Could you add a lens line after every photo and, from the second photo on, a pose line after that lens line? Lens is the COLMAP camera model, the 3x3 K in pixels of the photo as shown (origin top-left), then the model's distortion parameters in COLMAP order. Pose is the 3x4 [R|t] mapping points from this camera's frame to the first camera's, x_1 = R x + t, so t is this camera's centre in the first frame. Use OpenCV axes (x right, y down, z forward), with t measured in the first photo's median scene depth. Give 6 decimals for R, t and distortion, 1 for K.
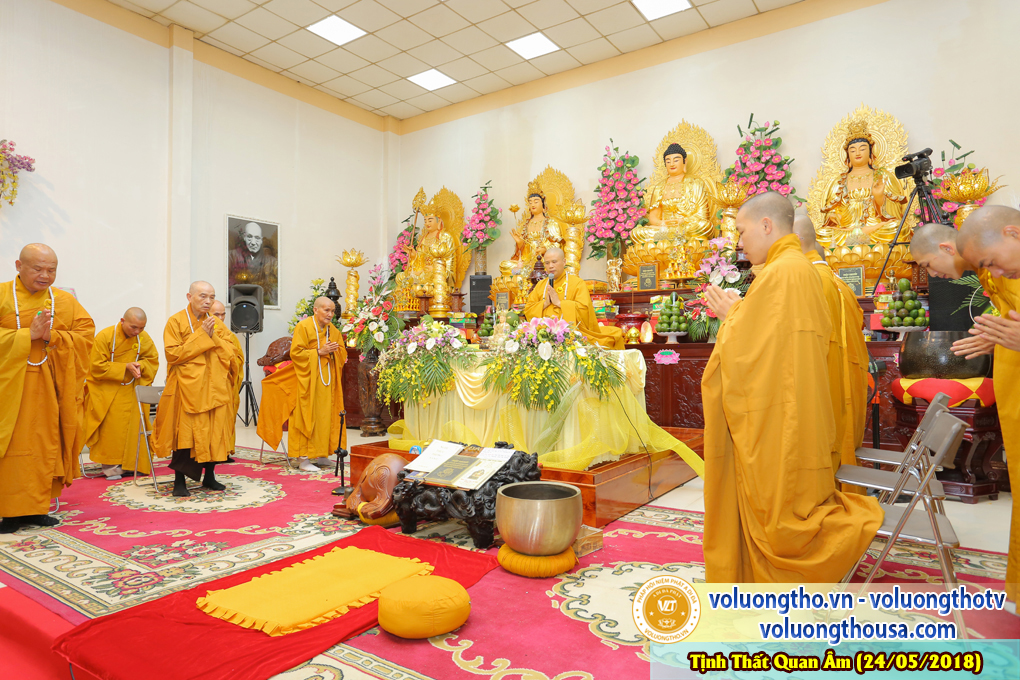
lens RADIAL K [[612.4, 0, 510.0], [0, 612.4, 340.0], [0, 0, 1]] dist [-0.048825, 0.002650]
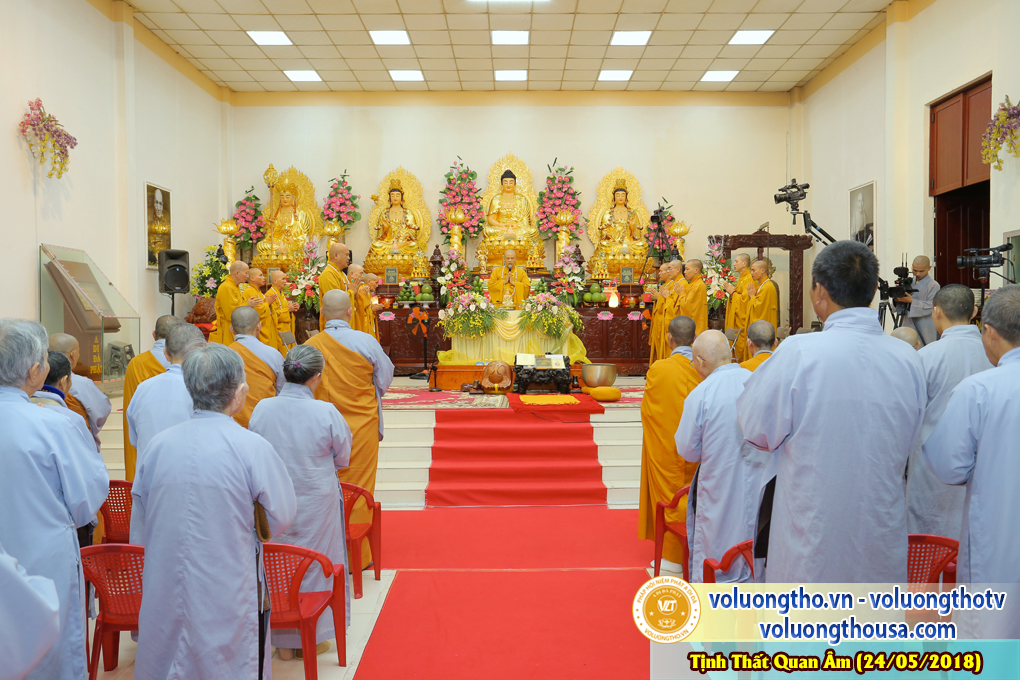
lens RADIAL K [[762.9, 0, 510.0], [0, 762.9, 340.0], [0, 0, 1]] dist [-0.039242, 0.001150]
pose [[0.822719, -0.009678, 0.568366, -0.744271], [-0.015265, 0.999118, 0.039109, 0.010041], [-0.568244, -0.040852, 0.821846, -0.500007]]
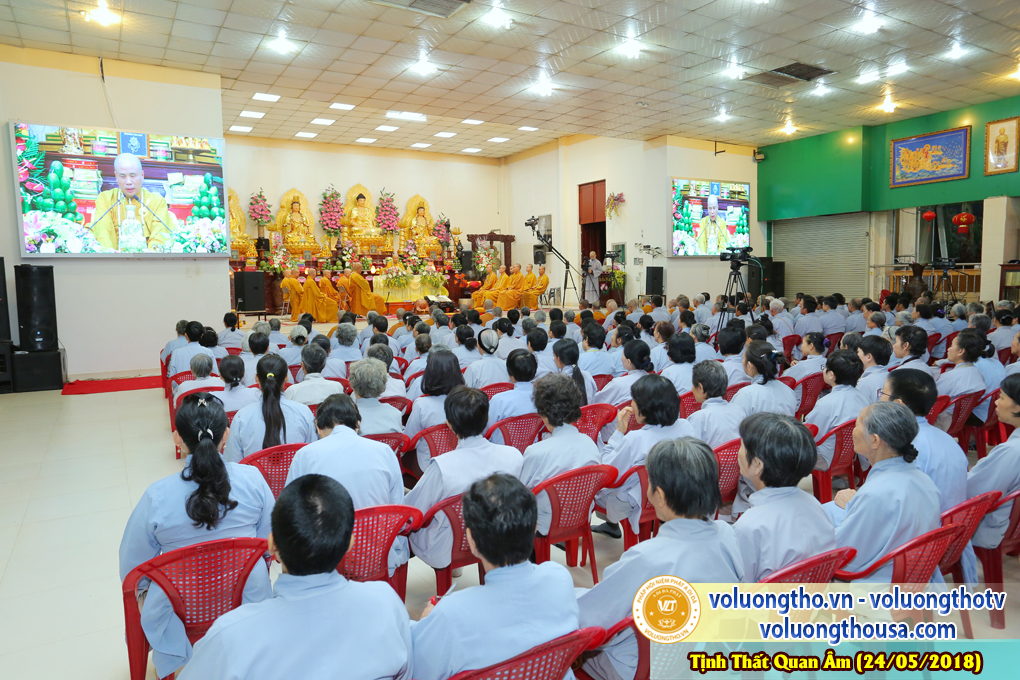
lens RADIAL K [[687.9, 0, 515.4], [0, 687.9, 327.6], [0, 0, 1]] dist [-0.000215, 0.004376]
pose [[0.392961, -0.065559, 0.917215, -2.063647], [-0.003174, 0.997353, 0.072647, 0.018707], [-0.919549, -0.031458, 0.391713, -0.695016]]
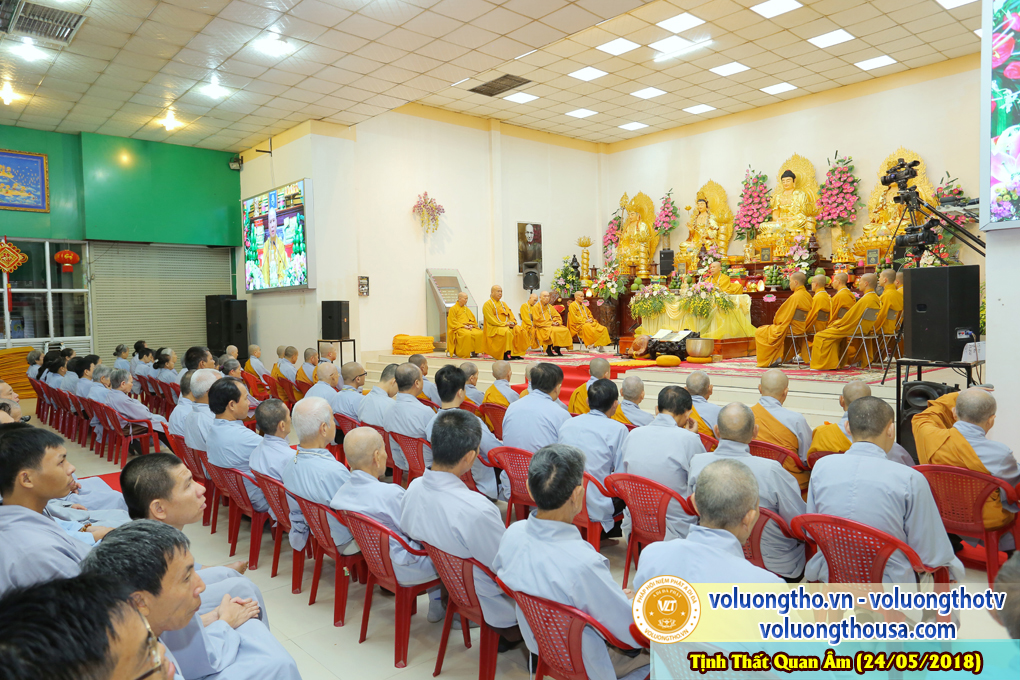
lens RADIAL K [[687.9, 0, 515.4], [0, 687.9, 327.6], [0, 0, 1]] dist [-0.000215, 0.004376]
pose [[0.972973, -0.007703, -0.230792, -0.022058], [0.019986, 0.998502, 0.050928, -0.004600], [0.230054, -0.054164, 0.971669, -0.992528]]
